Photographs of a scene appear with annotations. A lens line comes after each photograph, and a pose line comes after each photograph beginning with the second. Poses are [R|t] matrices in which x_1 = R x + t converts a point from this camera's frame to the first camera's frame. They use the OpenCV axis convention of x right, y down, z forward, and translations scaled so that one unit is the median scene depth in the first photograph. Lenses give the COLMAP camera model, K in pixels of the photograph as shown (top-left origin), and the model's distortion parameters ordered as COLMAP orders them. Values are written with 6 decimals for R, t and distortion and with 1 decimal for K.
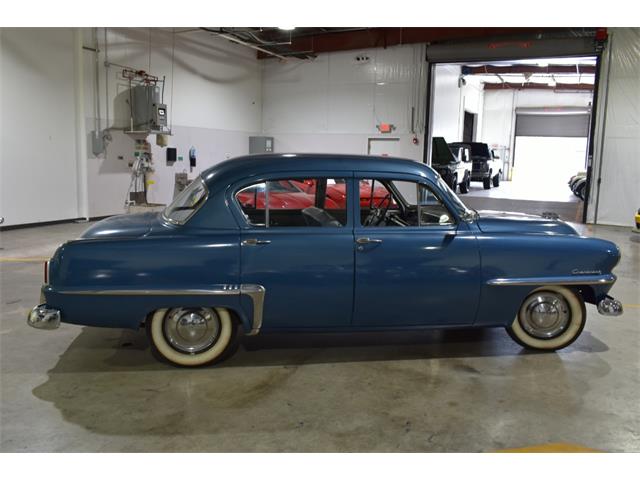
lens RADIAL K [[559.5, 0, 320.2], [0, 559.5, 238.8], [0, 0, 1]] dist [-0.027986, 0.002957]
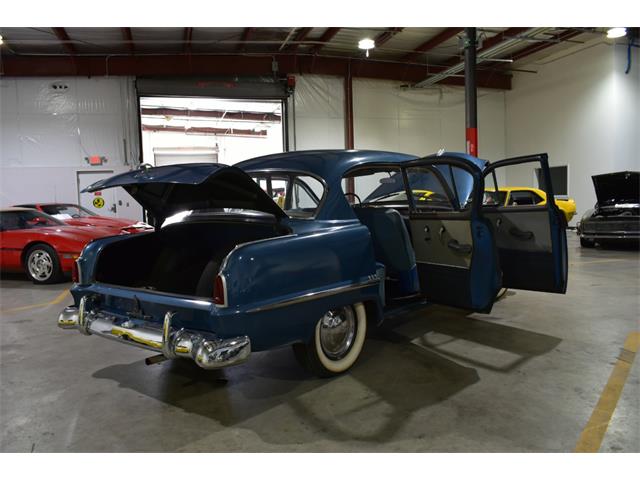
lens RADIAL K [[528.4, 0, 320.7], [0, 528.4, 238.5], [0, 0, 1]] dist [-0.026731, 0.009268]
pose [[0.749125, -0.098888, 0.655006, -0.256980], [0.145397, 0.989228, -0.016943, 0.006819], [-0.646275, 0.107929, 0.755434, 0.111408]]
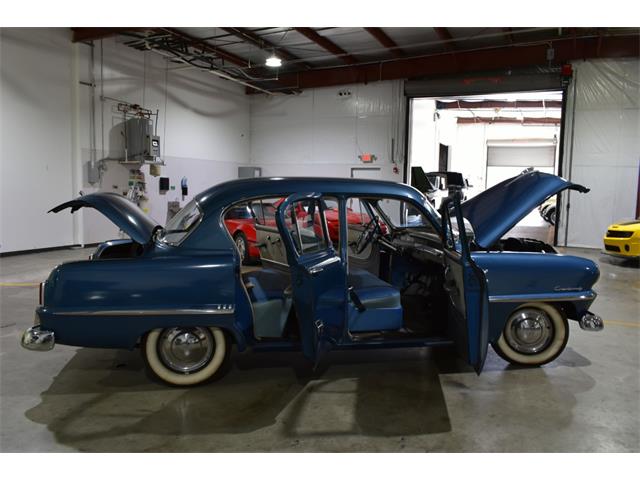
lens RADIAL K [[528.4, 0, 318.6], [0, 528.4, 240.2], [0, 0, 1]] dist [-0.026731, 0.009268]
pose [[0.999613, -0.008231, 0.026560, -0.004363], [0.009451, 0.998890, -0.046136, 0.003596], [-0.026151, 0.046369, 0.998582, 0.009841]]
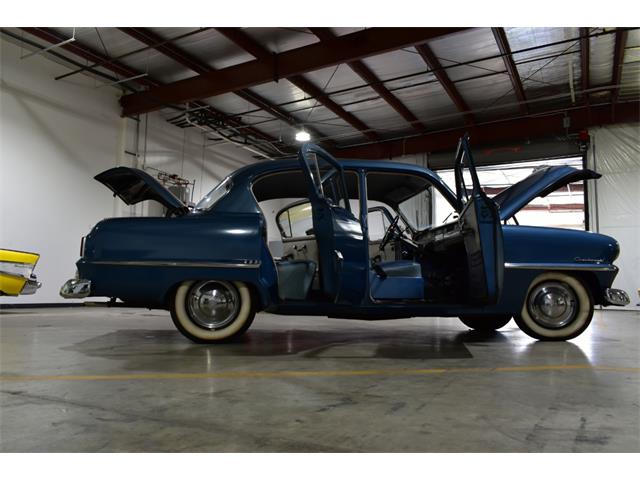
lens RADIAL K [[528.4, 0, 317.9], [0, 528.4, 241.0], [0, 0, 1]] dist [-0.026731, 0.009268]
pose [[0.999390, -0.016950, -0.030518, -0.000082], [0.009116, 0.970589, -0.240570, 0.091329], [0.033698, 0.240146, 0.970152, 0.004347]]
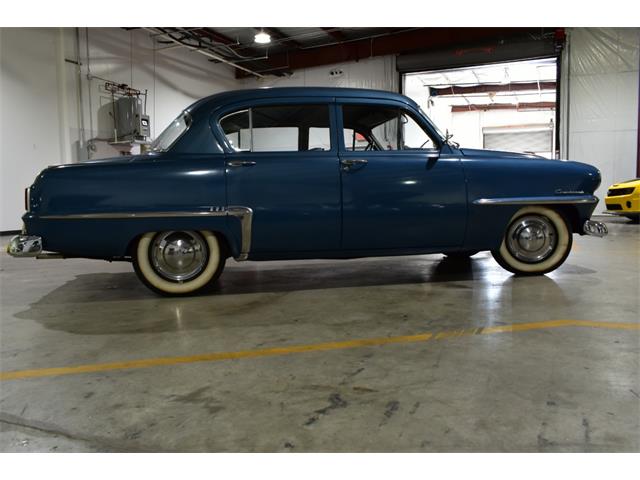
lens RADIAL K [[536.3, 0, 319.7], [0, 536.3, 240.7], [0, 0, 1]] dist [-0.014026, -0.003220]
pose [[0.998373, -0.046487, 0.033024, -0.004268], [0.048341, 0.997161, -0.057739, 0.064251], [-0.030246, 0.059241, 0.997785, 0.016532]]
